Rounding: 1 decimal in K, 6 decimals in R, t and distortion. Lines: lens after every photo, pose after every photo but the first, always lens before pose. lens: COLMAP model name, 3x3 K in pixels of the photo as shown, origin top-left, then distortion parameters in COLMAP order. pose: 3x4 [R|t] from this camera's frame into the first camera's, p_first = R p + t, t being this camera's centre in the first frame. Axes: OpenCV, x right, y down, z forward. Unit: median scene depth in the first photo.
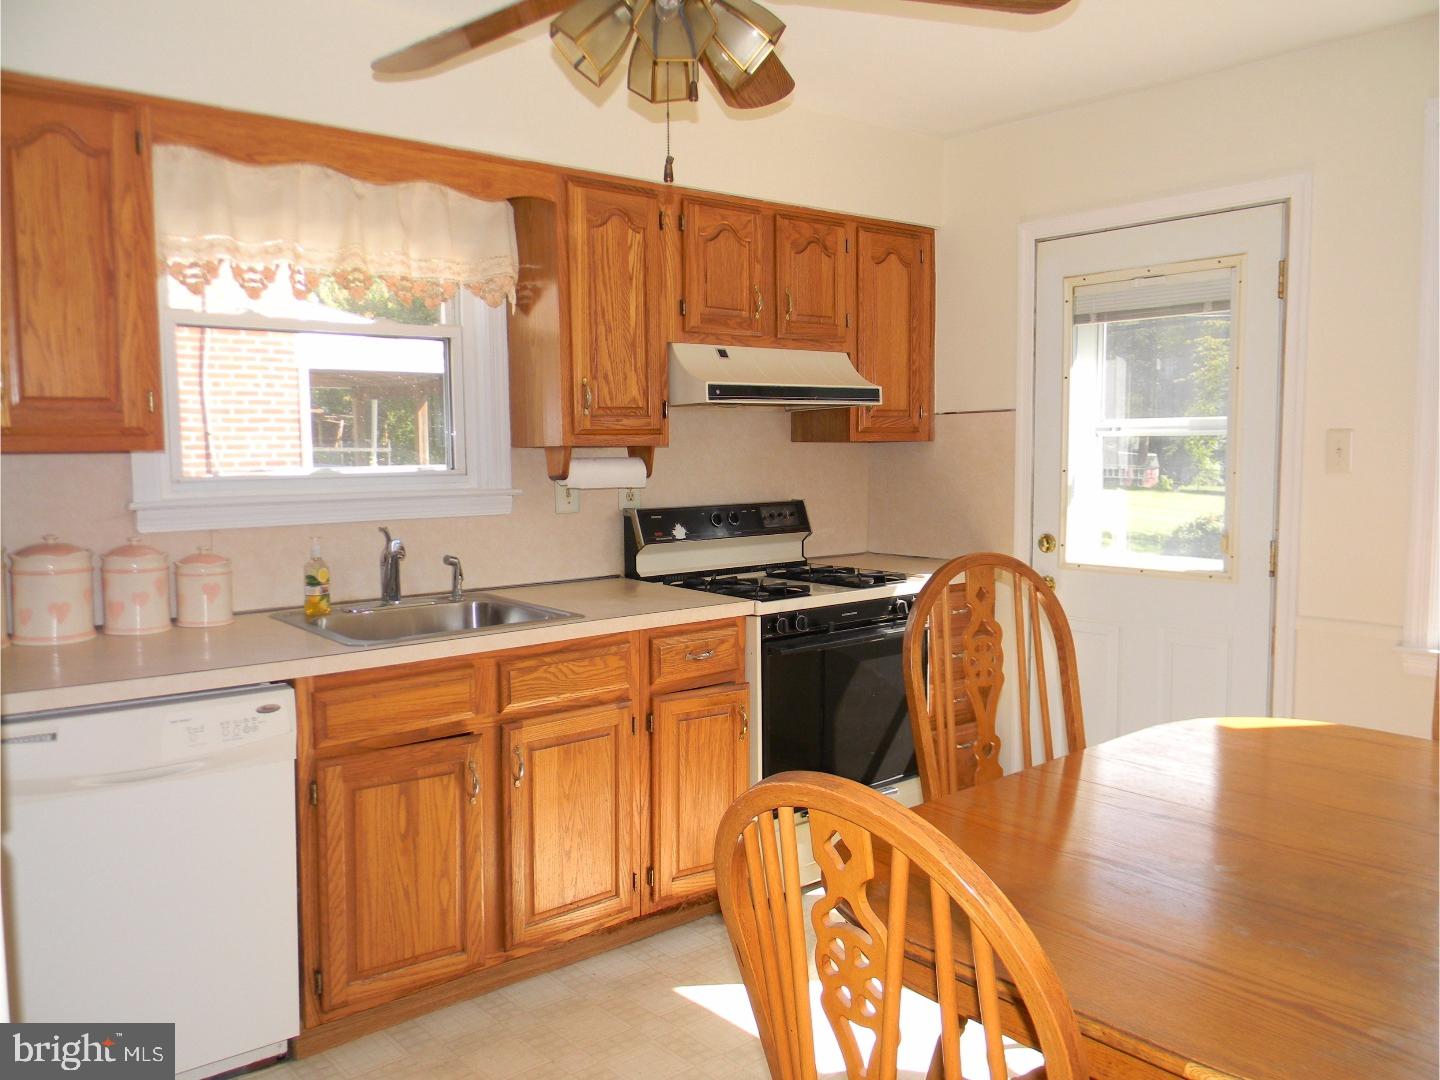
lens RADIAL K [[1161.8, 0, 712.9], [0, 1161.8, 543.2], [0, 0, 1]] dist [0.005756, -0.015895]
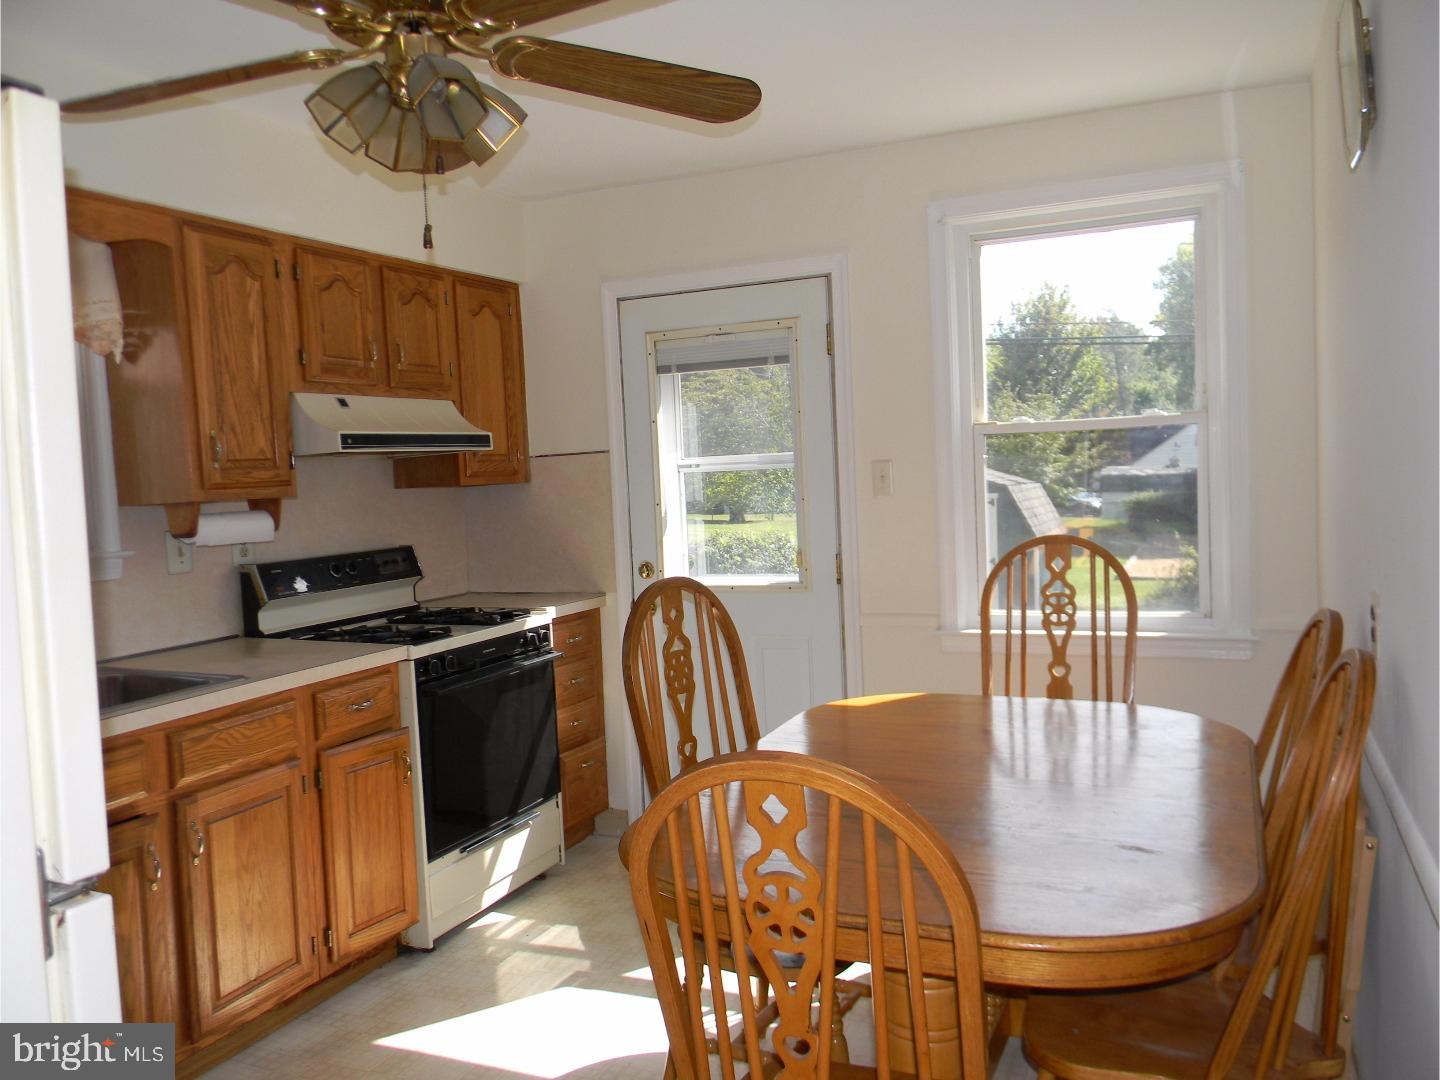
lens RADIAL K [[1161.8, 0, 717.8], [0, 1161.8, 542.9], [0, 0, 1]] dist [0.005756, -0.015895]
pose [[0.899236, -0.059967, 0.433334, -0.153363], [0.075292, 0.996994, -0.018272, -0.000774], [-0.430936, 0.049058, 0.901048, -0.034948]]
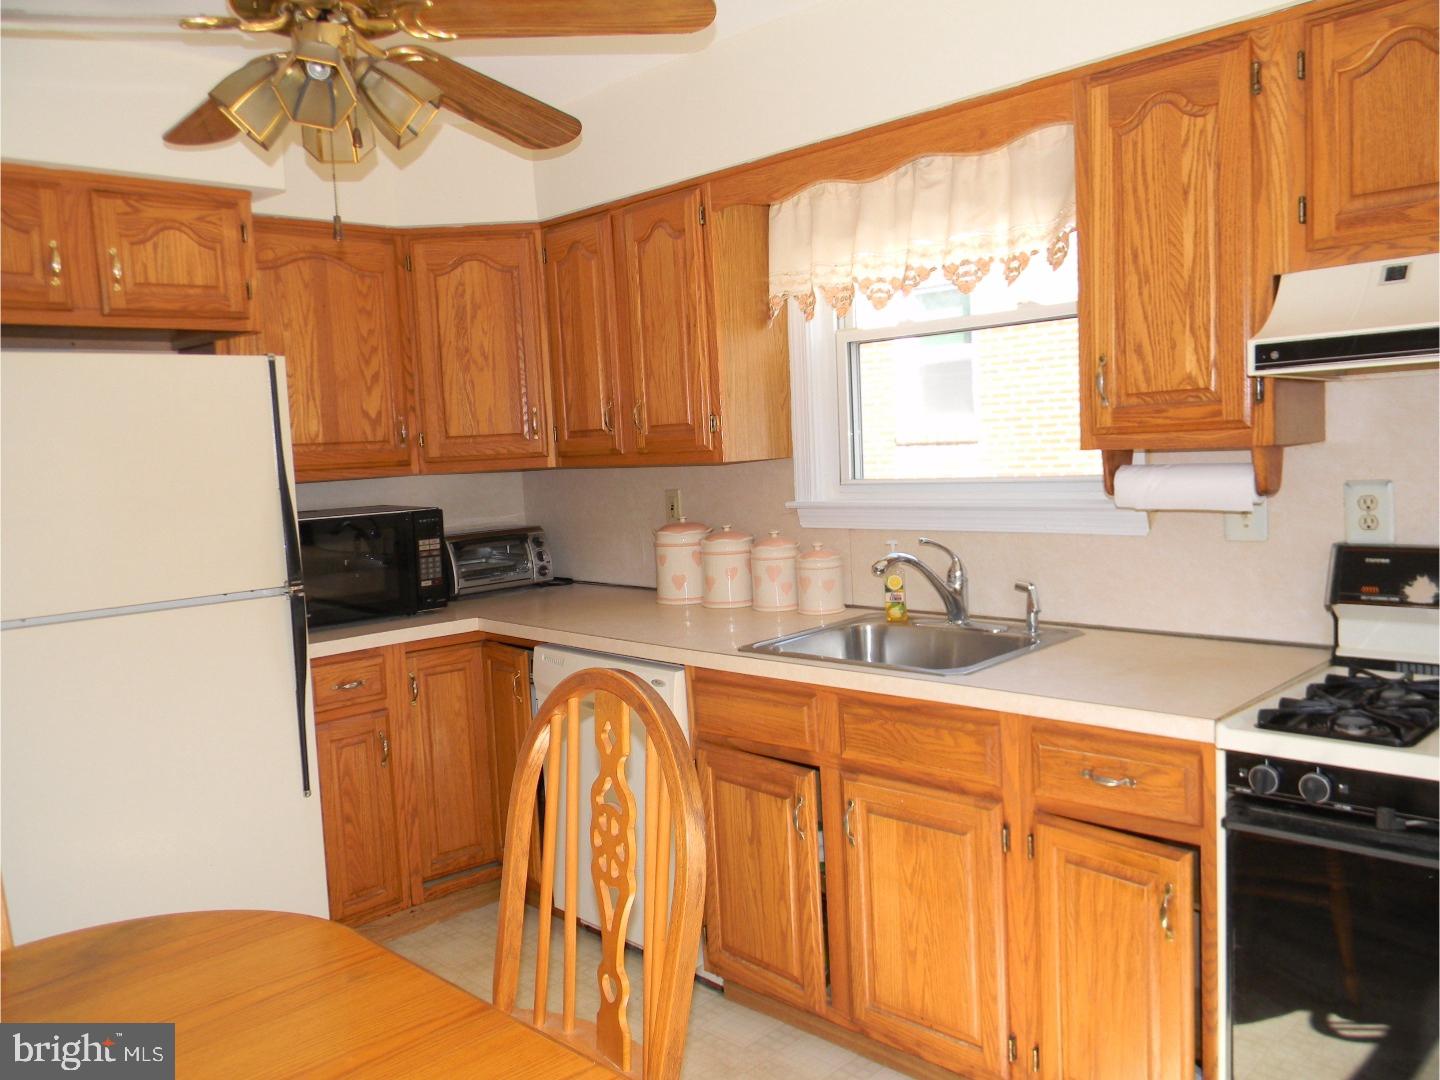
lens RADIAL K [[1161.8, 0, 722.8], [0, 1161.8, 542.4], [0, 0, 1]] dist [0.005756, -0.015895]
pose [[0.073943, 0.091447, -0.993061, 0.579979], [-0.038316, 0.995312, 0.088801, -0.080409], [0.996526, 0.031484, 0.077101, 0.702015]]
